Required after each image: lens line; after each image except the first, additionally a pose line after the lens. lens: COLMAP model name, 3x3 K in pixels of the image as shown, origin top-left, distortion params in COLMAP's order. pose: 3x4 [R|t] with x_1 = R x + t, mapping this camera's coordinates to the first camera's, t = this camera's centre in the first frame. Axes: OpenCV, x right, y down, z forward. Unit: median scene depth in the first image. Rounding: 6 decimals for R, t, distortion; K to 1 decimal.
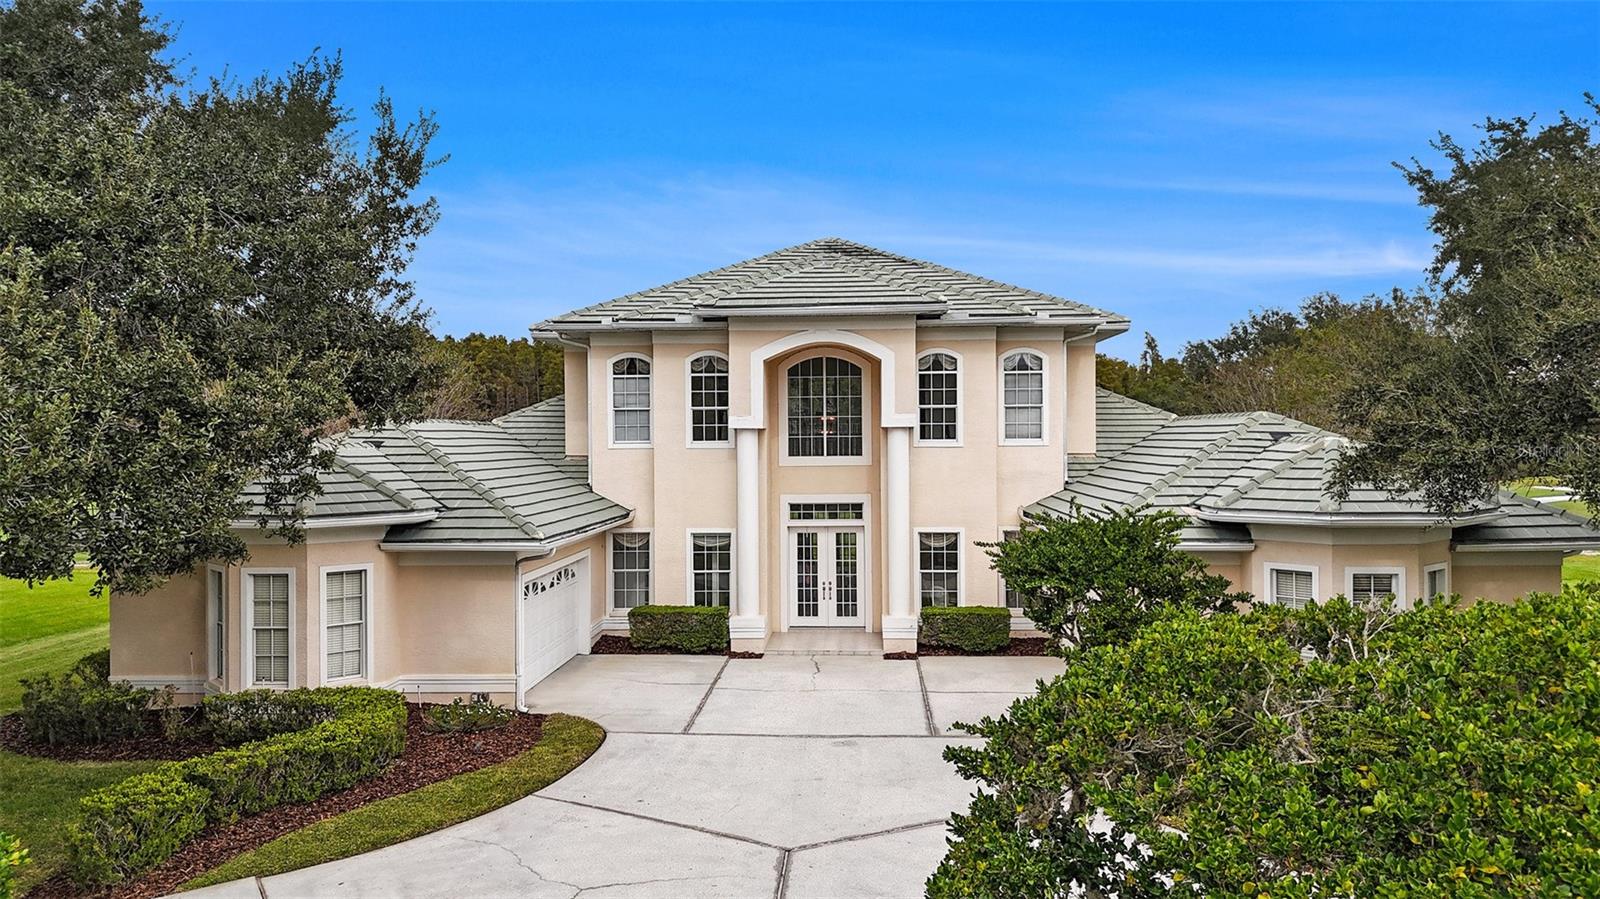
lens RADIAL K [[1120.6, 0, 800.0], [0, 1120.6, 449.5], [0, 0, 1]] dist [0.004805, 0.000414]
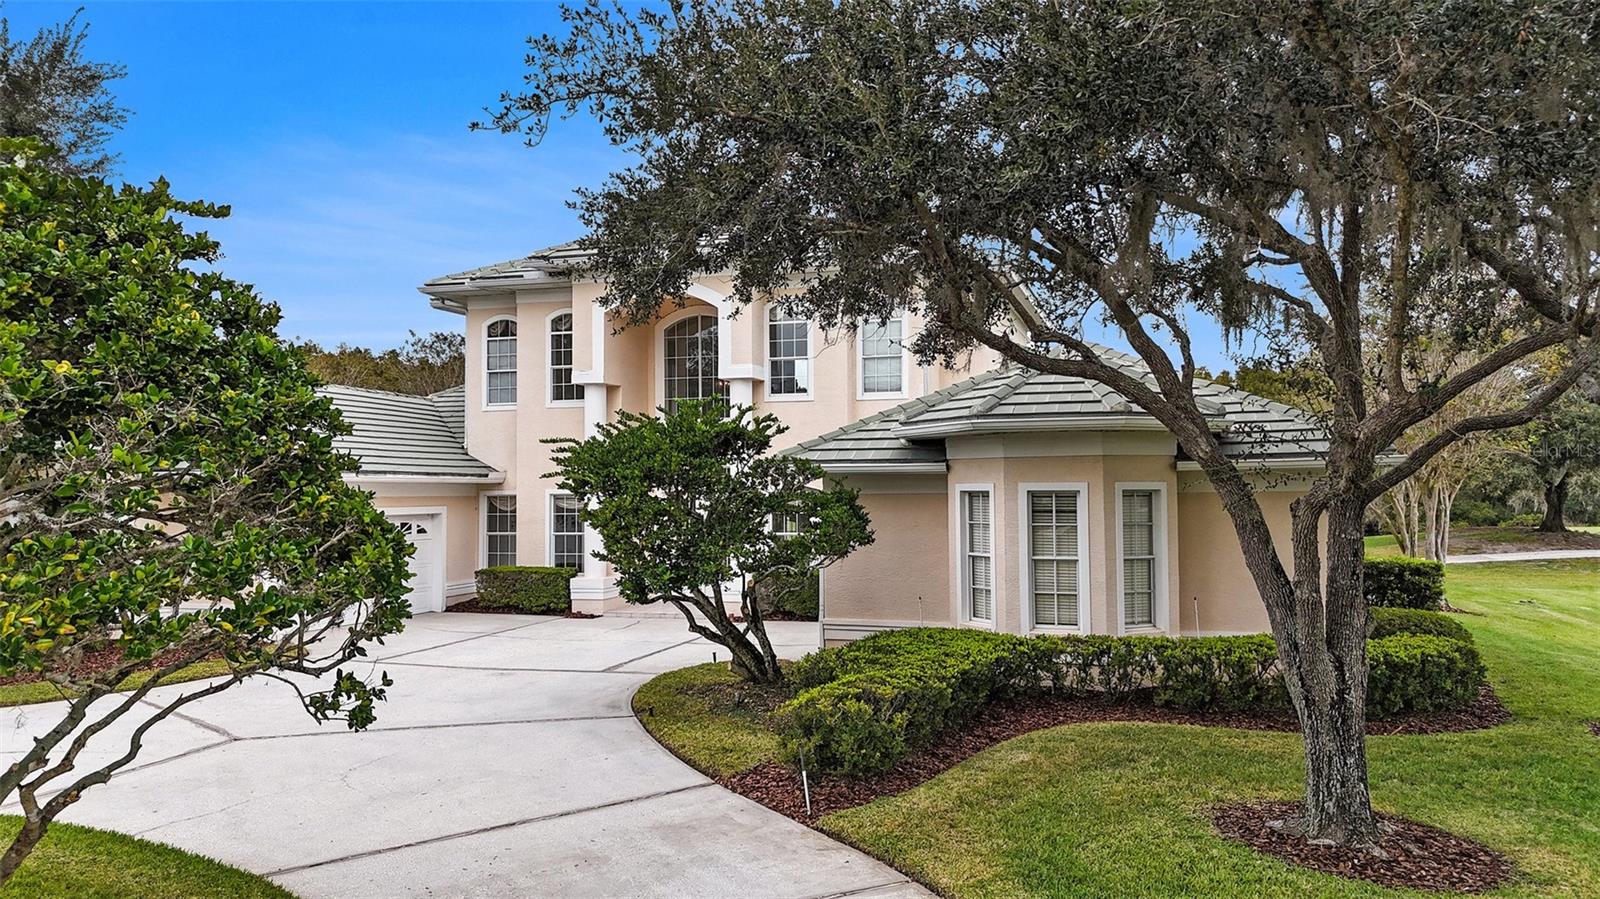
lens RADIAL K [[1120.6, 0, 800.0], [0, 1120.6, 449.5], [0, 0, 1]] dist [0.004805, 0.000414]
pose [[0.976397, -0.006823, -0.215874, 0.333112], [-0.001439, 0.999273, -0.038093, 0.073570], [0.215977, 0.037505, 0.975678, 0.085961]]
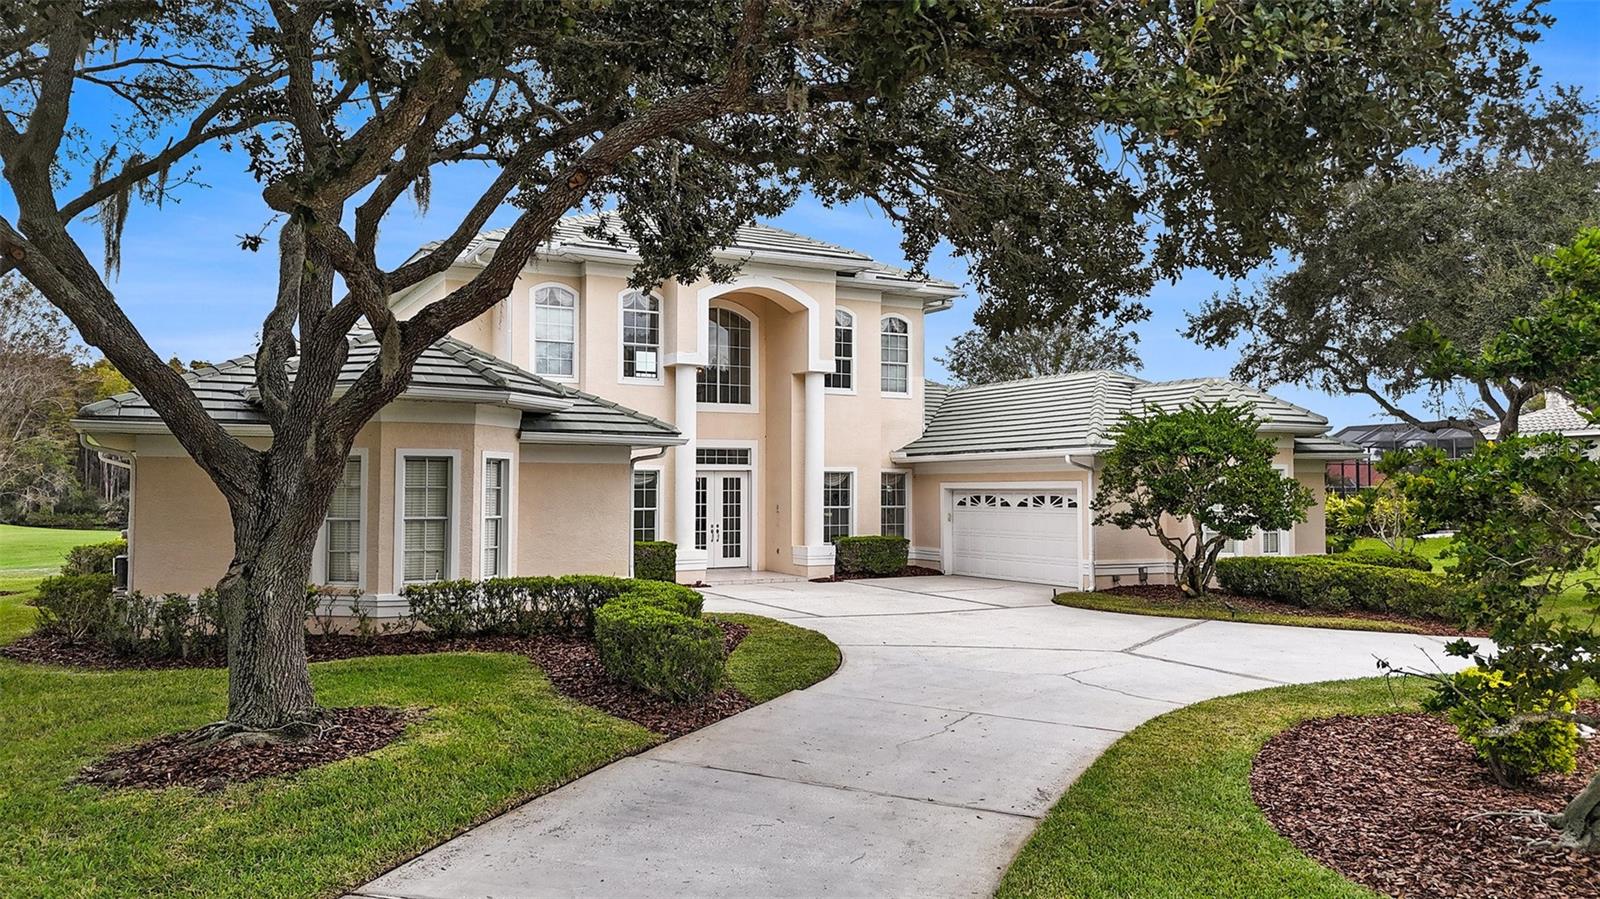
lens RADIAL K [[1120.6, 0, 800.0], [0, 1120.6, 449.5], [0, 0, 1]] dist [0.004805, 0.000414]
pose [[0.856414, 0.024176, 0.515724, -0.475184], [-0.002081, 0.999057, -0.043378, 0.099822], [-0.516286, 0.036076, 0.855656, 0.074434]]
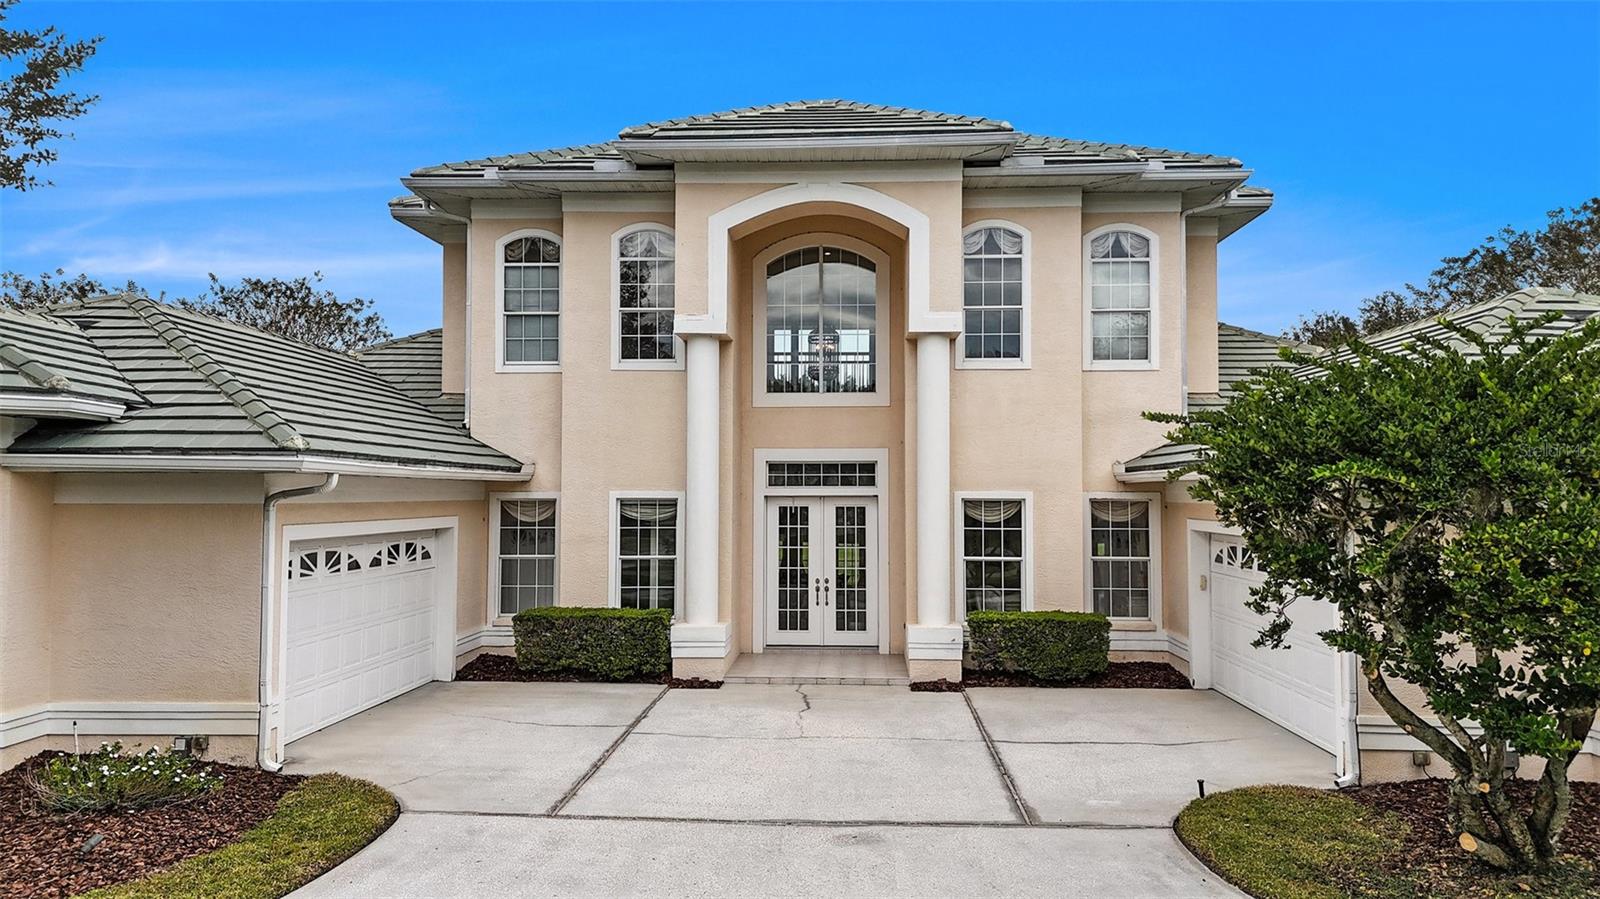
lens RADIAL K [[1171.1, 0, 800.0], [0, 1171.1, 449.5], [0, 0, 1]] dist [0.004699, -0.002536]
pose [[0.999930, 0.009222, 0.007439, 0.005187], [-0.008933, 0.999240, -0.037950, 0.071870], [-0.007784, 0.037881, 0.999252, 0.313375]]
